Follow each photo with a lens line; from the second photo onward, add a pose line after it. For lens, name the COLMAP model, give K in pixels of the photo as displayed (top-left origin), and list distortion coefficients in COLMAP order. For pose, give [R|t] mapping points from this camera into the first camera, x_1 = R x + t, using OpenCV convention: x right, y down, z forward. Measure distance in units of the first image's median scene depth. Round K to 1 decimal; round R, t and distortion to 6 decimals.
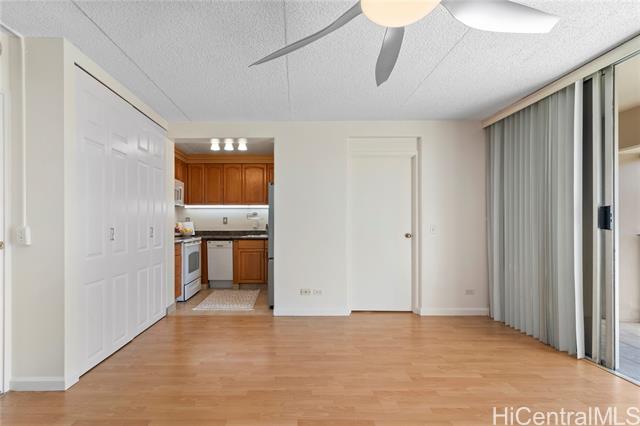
lens RADIAL K [[312.0, 0, 290.1], [0, 312.0, 223.1], [0, 0, 1]] dist [0.003624, 0.001133]
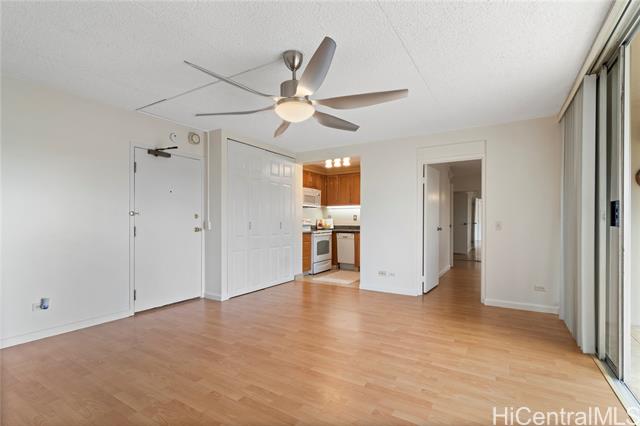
lens RADIAL K [[299.4, 0, 320.9], [0, 299.4, 220.2], [0, 0, 1]] dist [-0.000722, -0.000026]
pose [[0.854573, 0.000500, -0.519331, 0.352668], [-0.000522, 1.000000, 0.000105, 0.002443], [0.519331, 0.000182, 0.854573, -0.137328]]
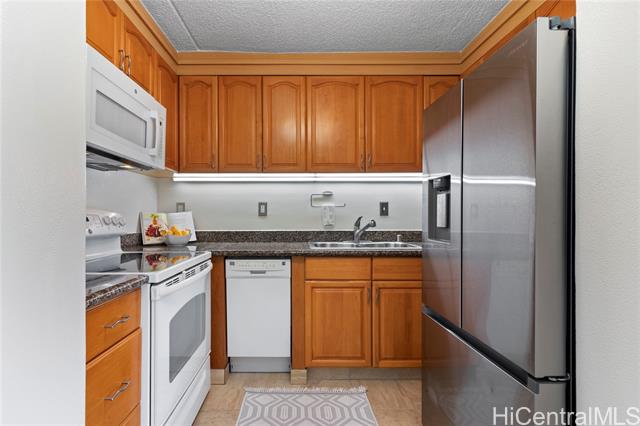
lens RADIAL K [[306.5, 0, 297.8], [0, 306.5, 215.2], [0, 0, 1]] dist [-0.000623, 0.000003]
pose [[0.999964, -0.000423, 0.008519, -0.182448], [0.000440, 0.999998, -0.001976, 0.001629], [-0.008518, 0.001979, 0.999962, 0.625306]]
